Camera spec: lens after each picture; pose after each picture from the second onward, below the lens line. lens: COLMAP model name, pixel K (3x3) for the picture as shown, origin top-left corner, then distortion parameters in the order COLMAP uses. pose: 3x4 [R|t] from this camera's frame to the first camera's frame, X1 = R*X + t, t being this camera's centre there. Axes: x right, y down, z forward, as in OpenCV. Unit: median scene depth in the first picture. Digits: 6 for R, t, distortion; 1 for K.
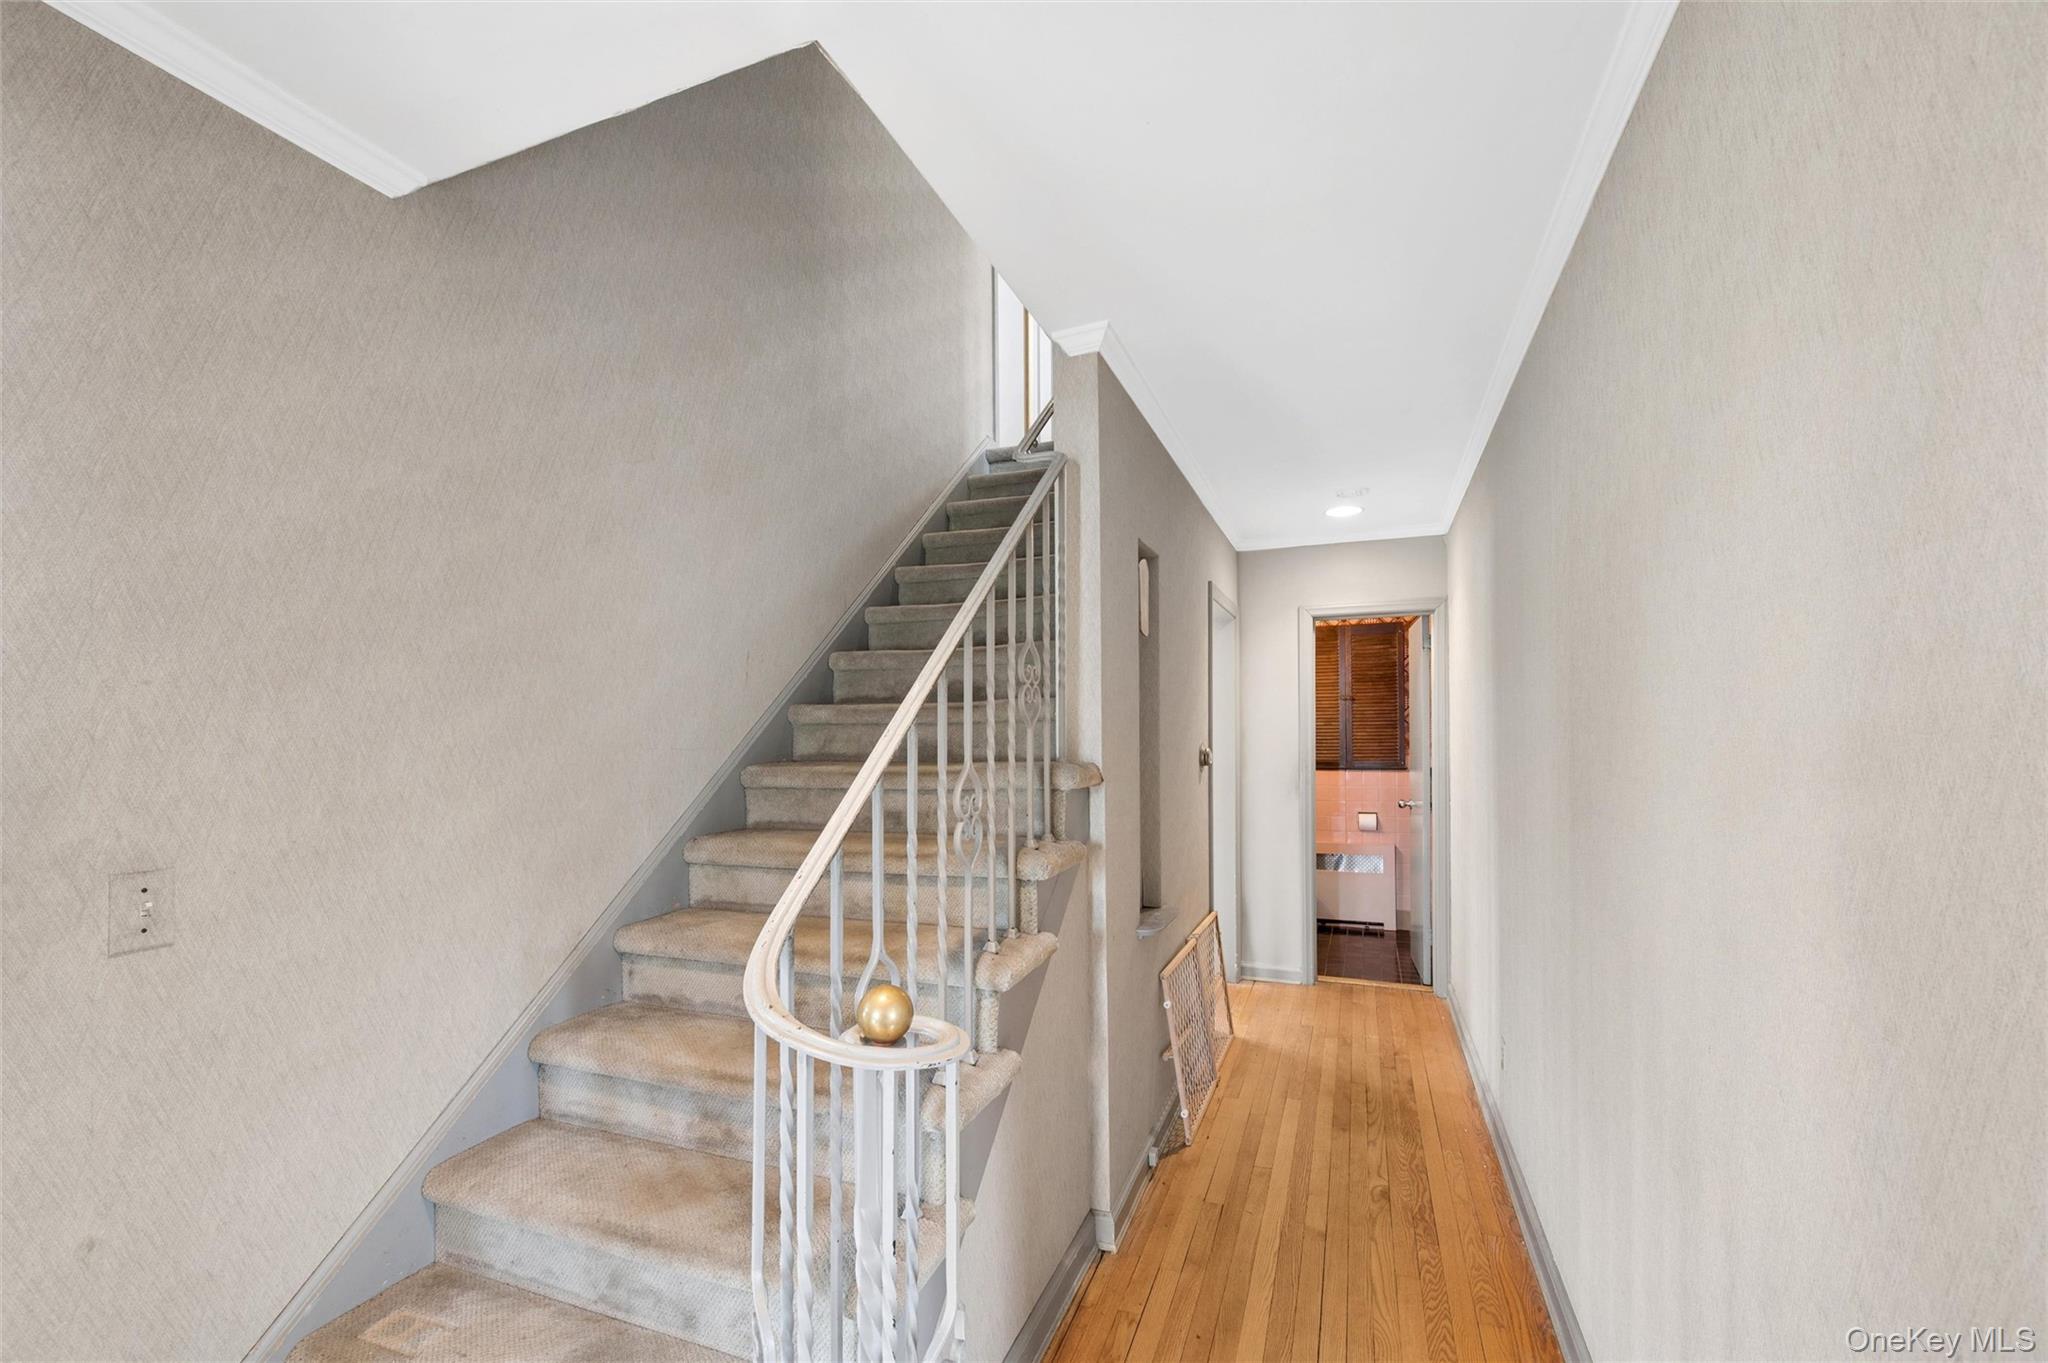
lens RADIAL K [[830.2, 0, 1038.2], [0, 830.2, 731.3], [0, 0, 1]] dist [0.000046, -0.000709]
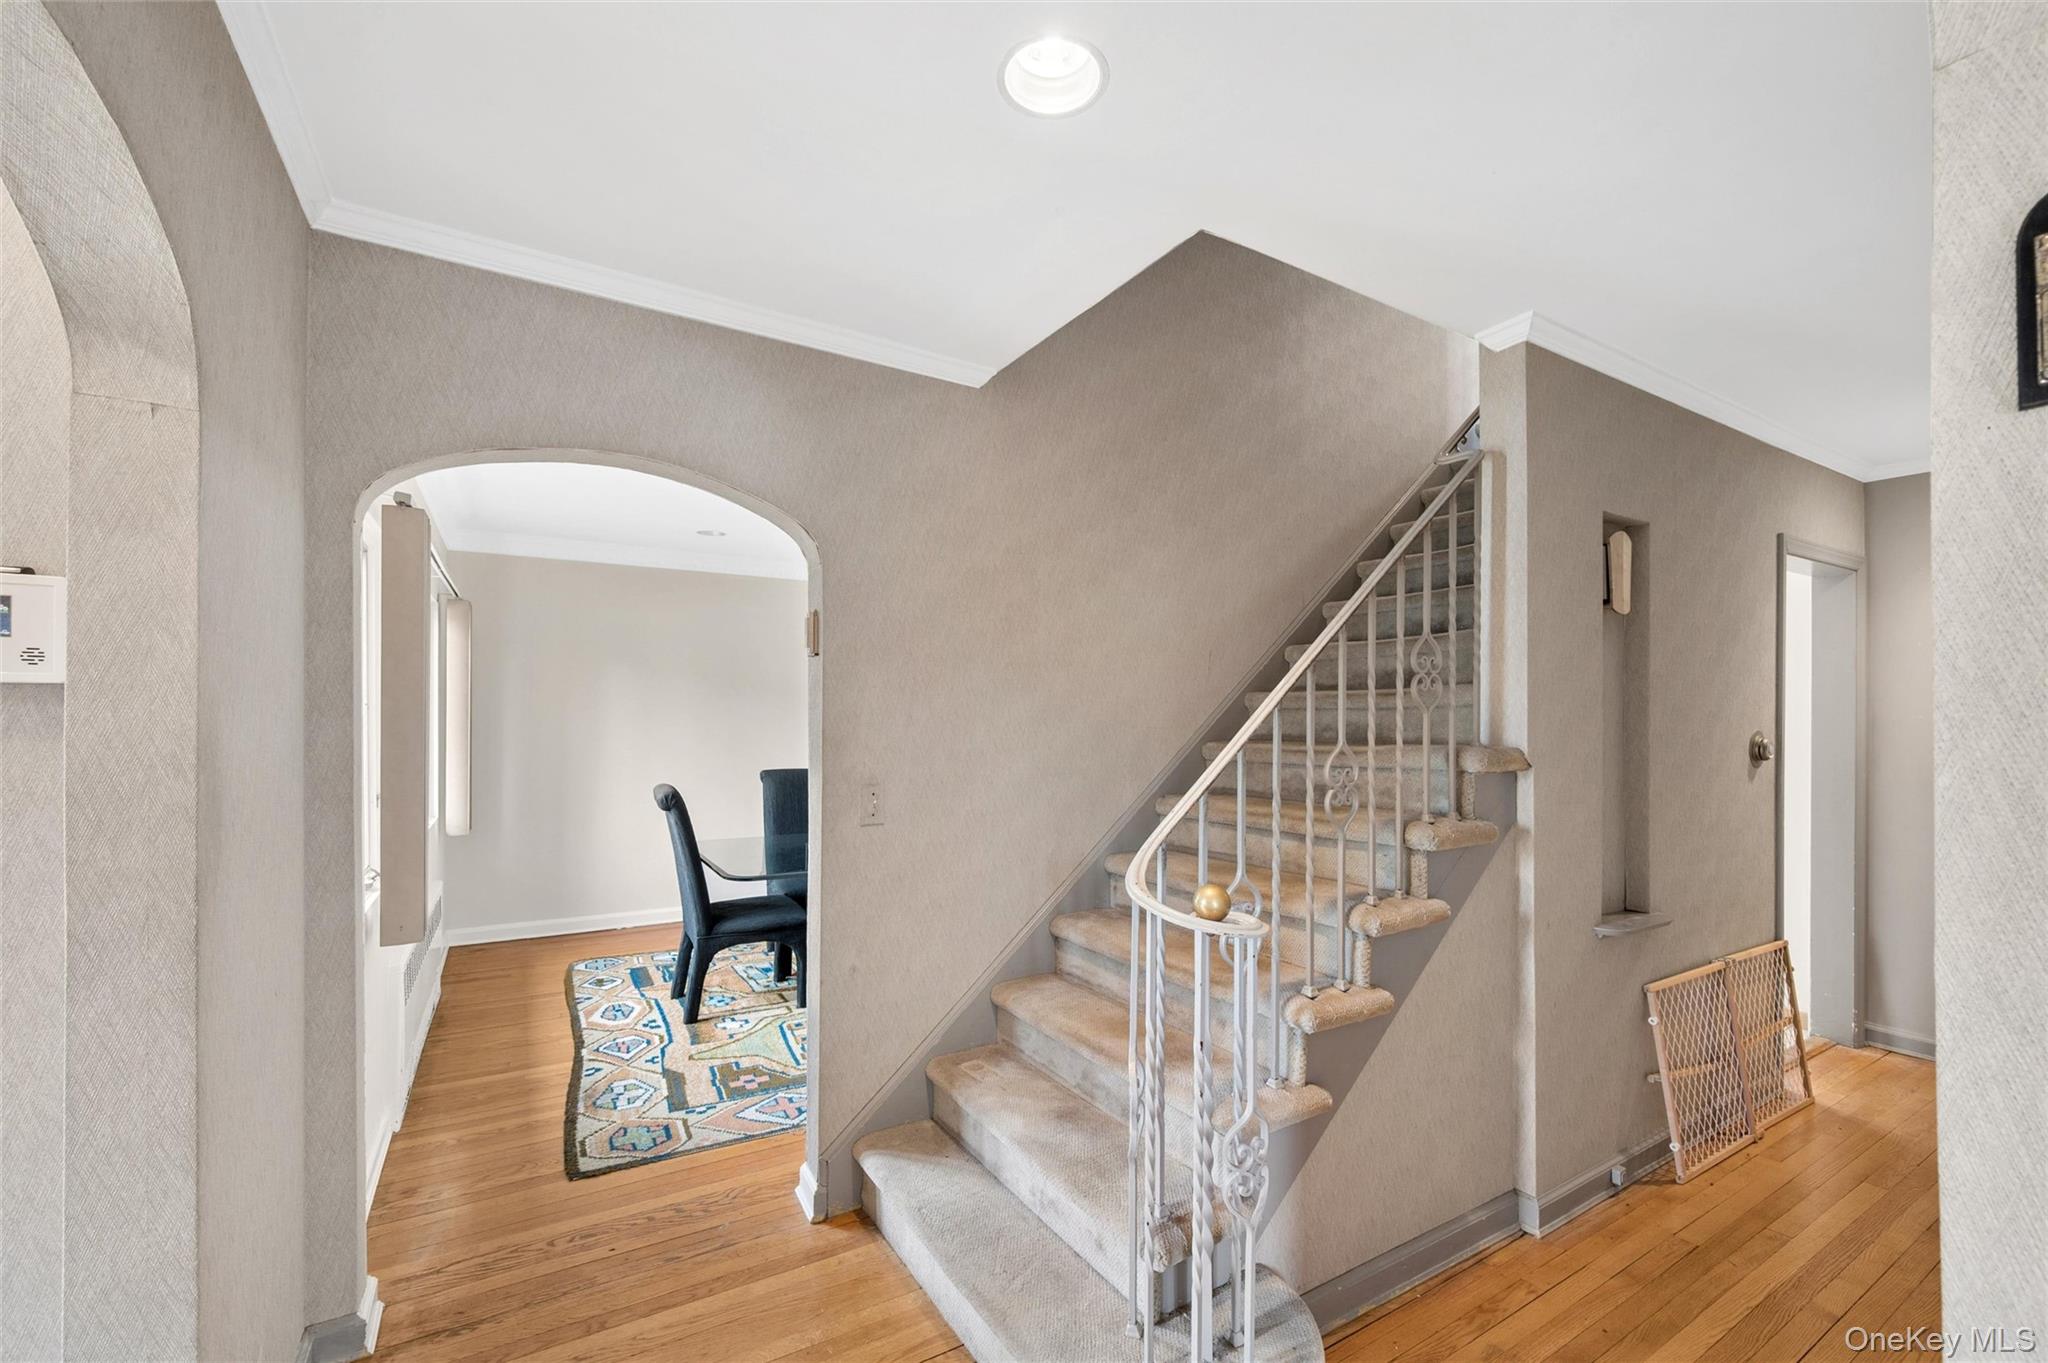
lens RADIAL K [[830.2, 0, 1000.2], [0, 830.2, 721.2], [0, 0, 1]] dist [0.000046, -0.000709]
pose [[0.781226, 0.011781, -0.624137, 0.211680], [-0.006847, 0.999923, 0.010303, -0.000866], [0.624210, -0.003775, 0.781247, -0.193088]]
